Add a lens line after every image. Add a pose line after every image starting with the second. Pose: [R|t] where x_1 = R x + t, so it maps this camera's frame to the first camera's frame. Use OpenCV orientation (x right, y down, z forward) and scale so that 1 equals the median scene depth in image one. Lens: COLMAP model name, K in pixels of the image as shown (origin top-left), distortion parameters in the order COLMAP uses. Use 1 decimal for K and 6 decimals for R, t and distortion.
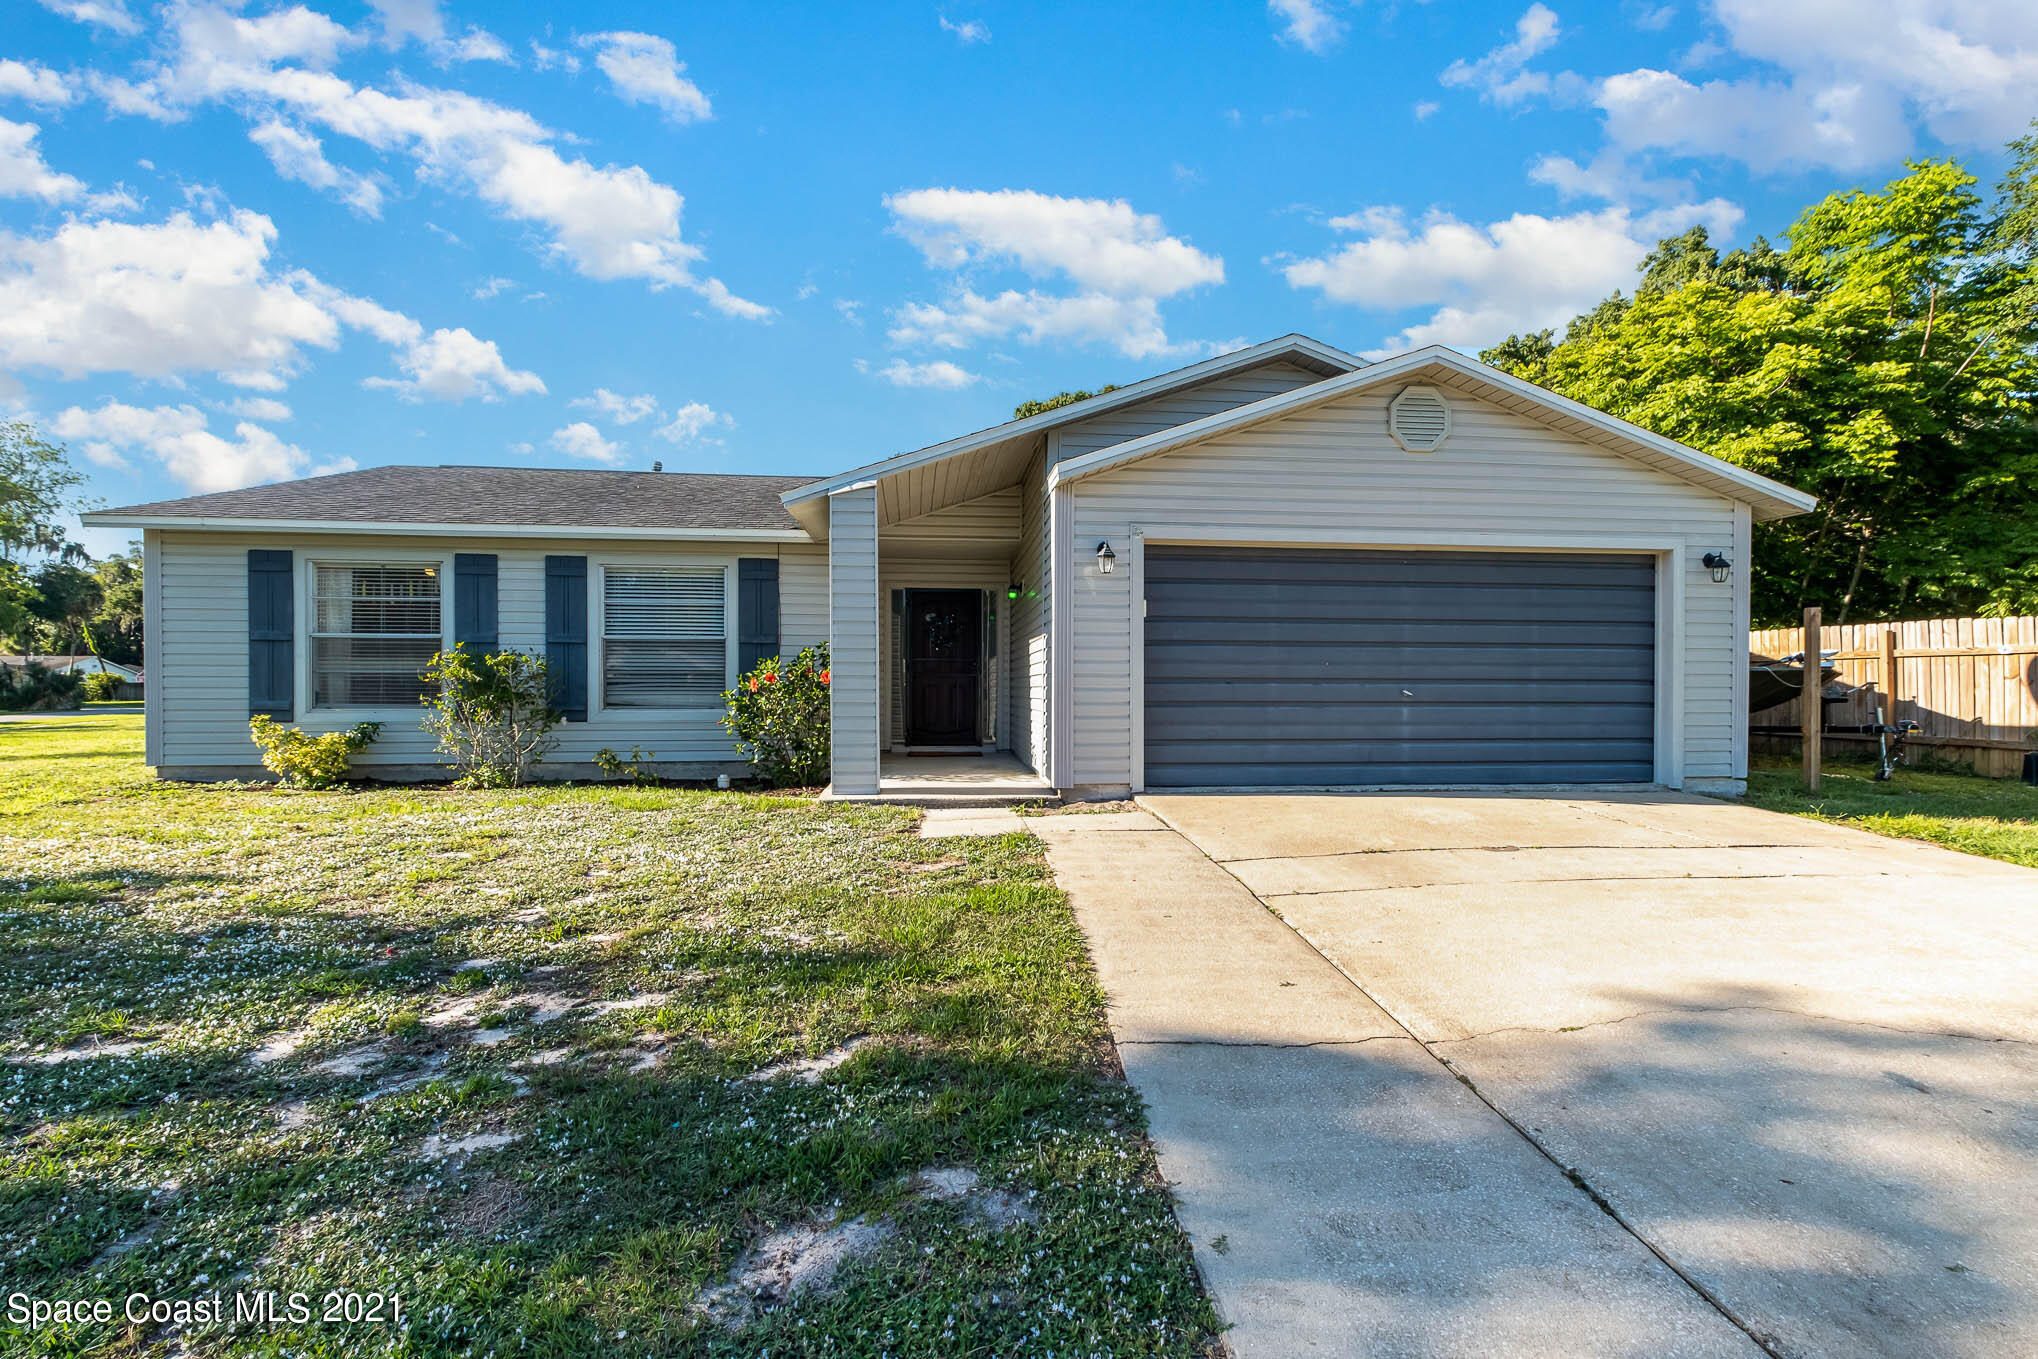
lens RADIAL K [[889.9, 0, 1019.6], [0, 889.9, 685.5], [0, 0, 1]] dist [0.008742, -0.000071]
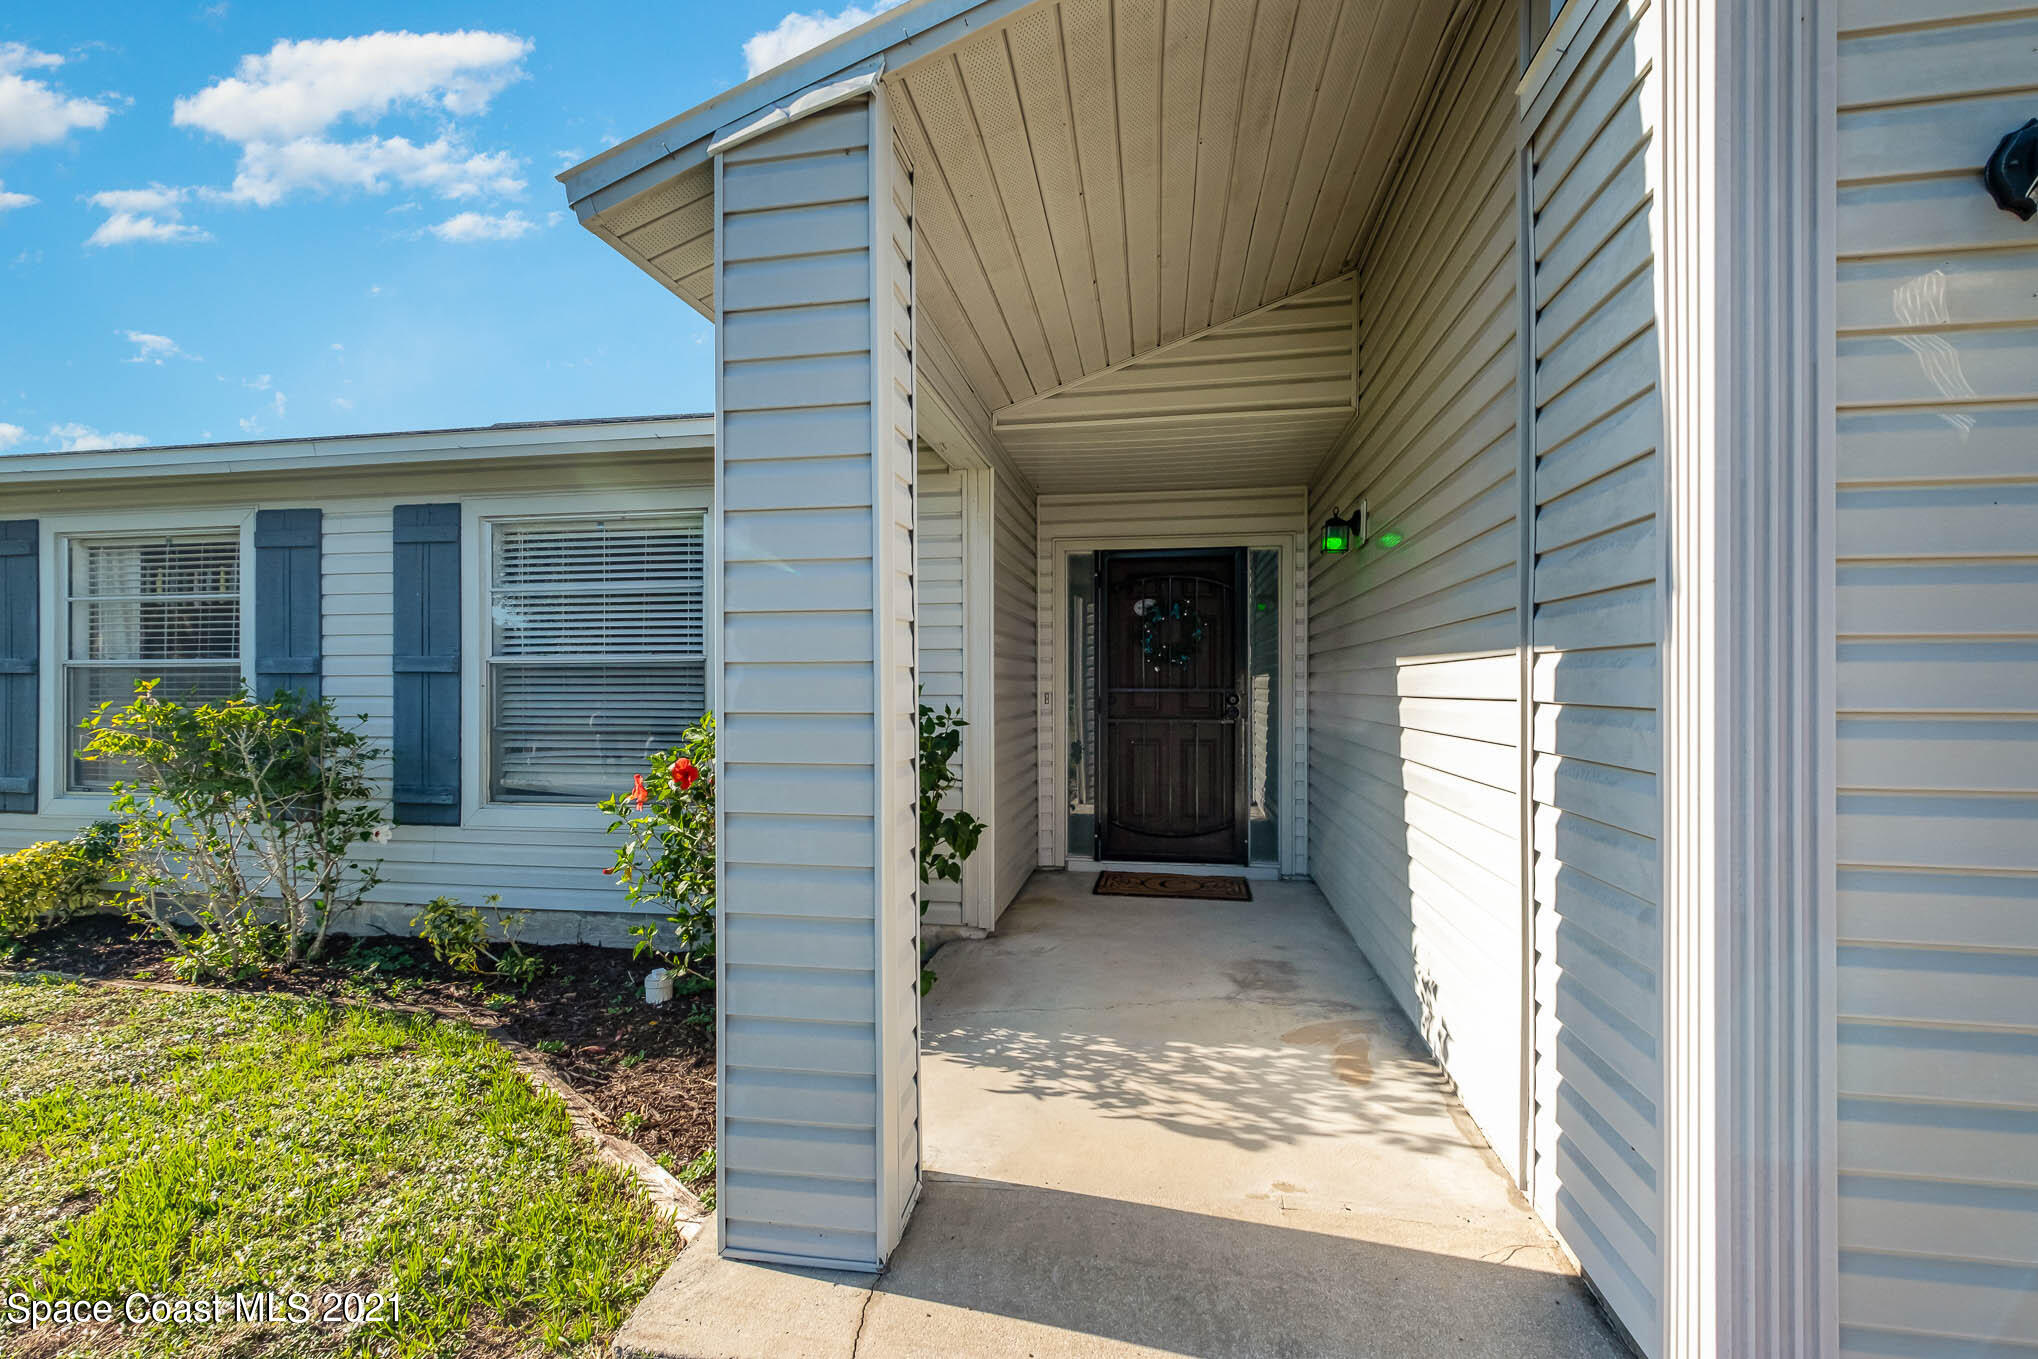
lens RADIAL K [[889.9, 0, 1019.0], [0, 889.9, 682.7], [0, 0, 1]] dist [0.008742, -0.000071]
pose [[0.963707, -0.004723, -0.266919, -0.039383], [0.003826, 0.999985, -0.003881, -0.037715], [0.266933, 0.002719, 0.963711, 0.583539]]
